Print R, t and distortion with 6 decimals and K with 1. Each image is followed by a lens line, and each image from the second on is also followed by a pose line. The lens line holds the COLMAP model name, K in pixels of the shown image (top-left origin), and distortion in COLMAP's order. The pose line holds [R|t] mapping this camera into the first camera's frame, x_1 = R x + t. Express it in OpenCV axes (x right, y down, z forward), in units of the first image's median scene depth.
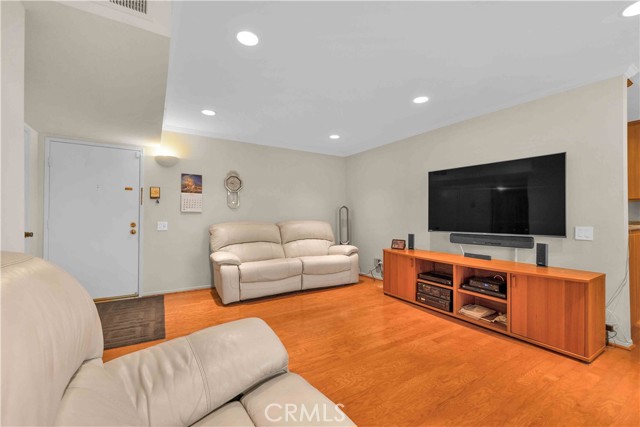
lens RADIAL K [[274.7, 0, 315.7], [0, 274.7, 215.6], [0, 0, 1]] dist [0.005338, -0.001735]
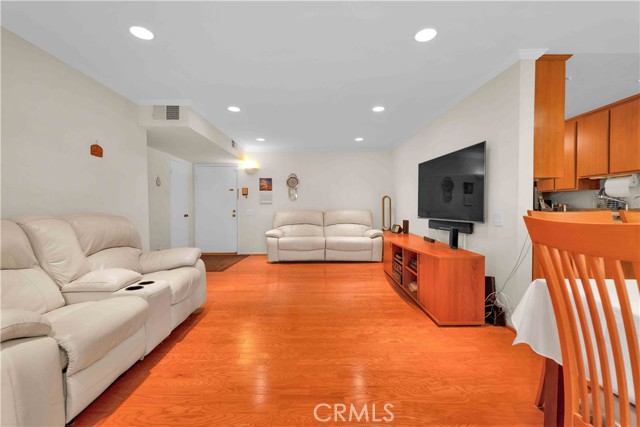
lens RADIAL K [[274.7, 0, 318.4], [0, 274.7, 212.7], [0, 0, 1]] dist [0.005338, -0.001735]
pose [[0.851125, 0.005944, -0.524930, 0.688742], [0.007868, 0.999679, 0.024077, 0.006342], [0.524904, -0.024623, 0.850805, -0.165281]]
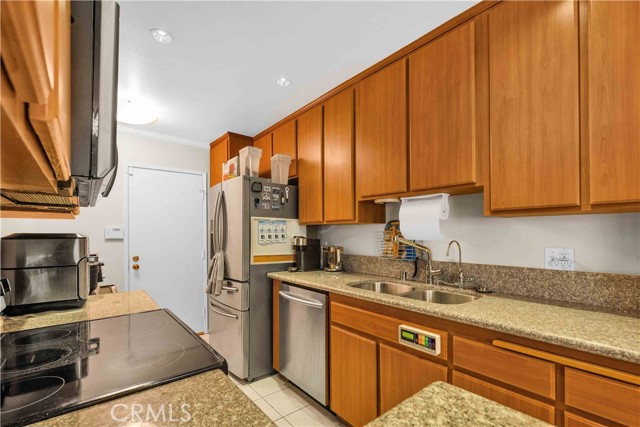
lens RADIAL K [[274.7, 0, 320.1], [0, 274.7, 233.0], [0, 0, 1]] dist [0.005338, -0.001735]
pose [[0.991708, -0.003101, 0.128471, 0.848911], [0.002905, 0.999994, 0.001708, -0.031812], [-0.128475, -0.001321, 0.991712, 0.798121]]
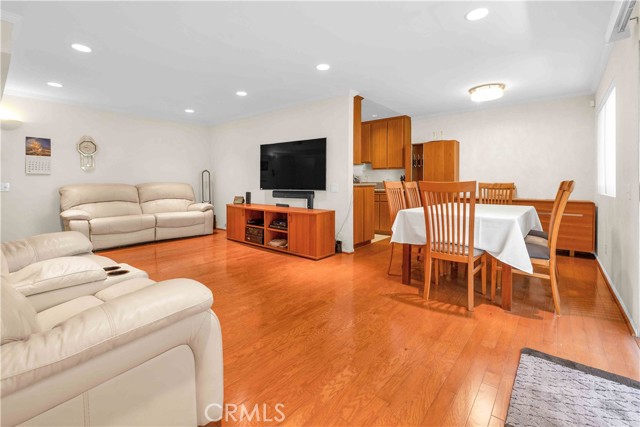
lens RADIAL K [[292.0, 0, 316.1], [0, 292.0, 186.5], [0, 0, 1]] dist [-0.000612, 0.000521]
pose [[0.949911, -0.005623, 0.312469, 0.239113], [-0.000240, 0.999825, 0.018721, 0.016403], [-0.312519, -0.017858, 0.949743, -0.452480]]
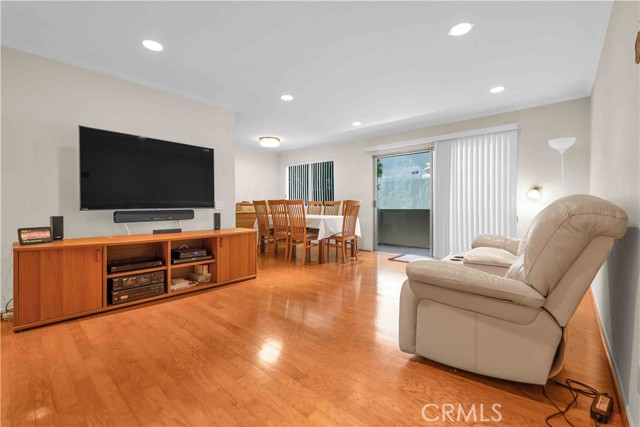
lens RADIAL K [[274.7, 0, 326.8], [0, 274.7, 208.6], [0, 0, 1]] dist [0.005338, -0.001735]
pose [[-0.293879, -0.022223, 0.955584, -0.473420], [-0.007745, 0.999752, 0.020868, 0.034027], [-0.955811, -0.001268, -0.293979, 0.640708]]
